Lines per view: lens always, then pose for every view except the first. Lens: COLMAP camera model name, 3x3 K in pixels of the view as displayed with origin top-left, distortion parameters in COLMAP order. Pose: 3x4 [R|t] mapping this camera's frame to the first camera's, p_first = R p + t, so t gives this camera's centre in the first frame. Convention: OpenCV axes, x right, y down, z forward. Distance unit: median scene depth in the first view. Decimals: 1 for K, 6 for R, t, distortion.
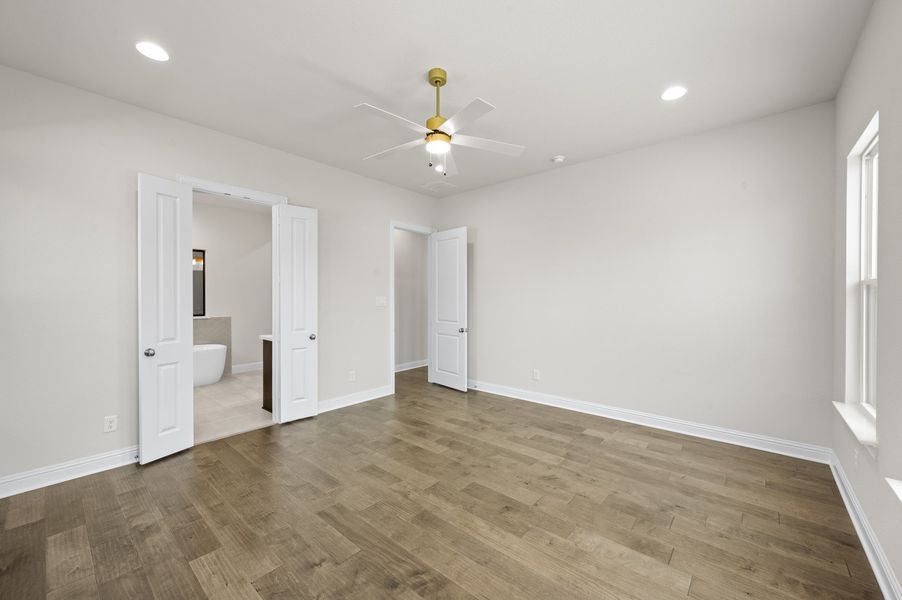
lens RADIAL K [[353.4, 0, 451.4], [0, 353.4, 298.1], [0, 0, 1]] dist [0.000724, 0.000029]
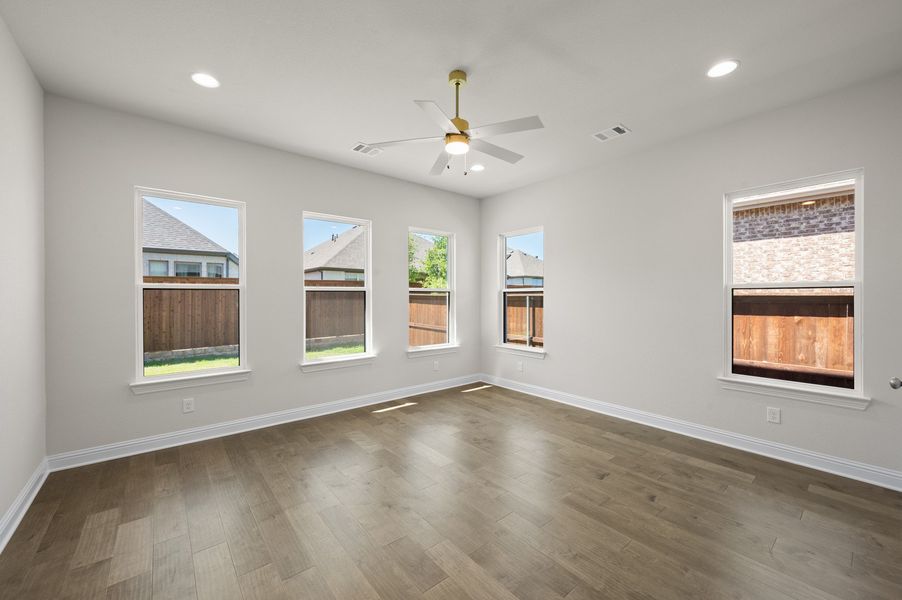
lens RADIAL K [[353.4, 0, 451.4], [0, 353.4, 298.1], [0, 0, 1]] dist [0.000724, 0.000029]
pose [[-0.986542, 0.003449, 0.163472, -0.203821], [0.004902, 0.999952, 0.008485, -0.007782], [-0.163435, 0.009172, -0.986511, 2.169818]]
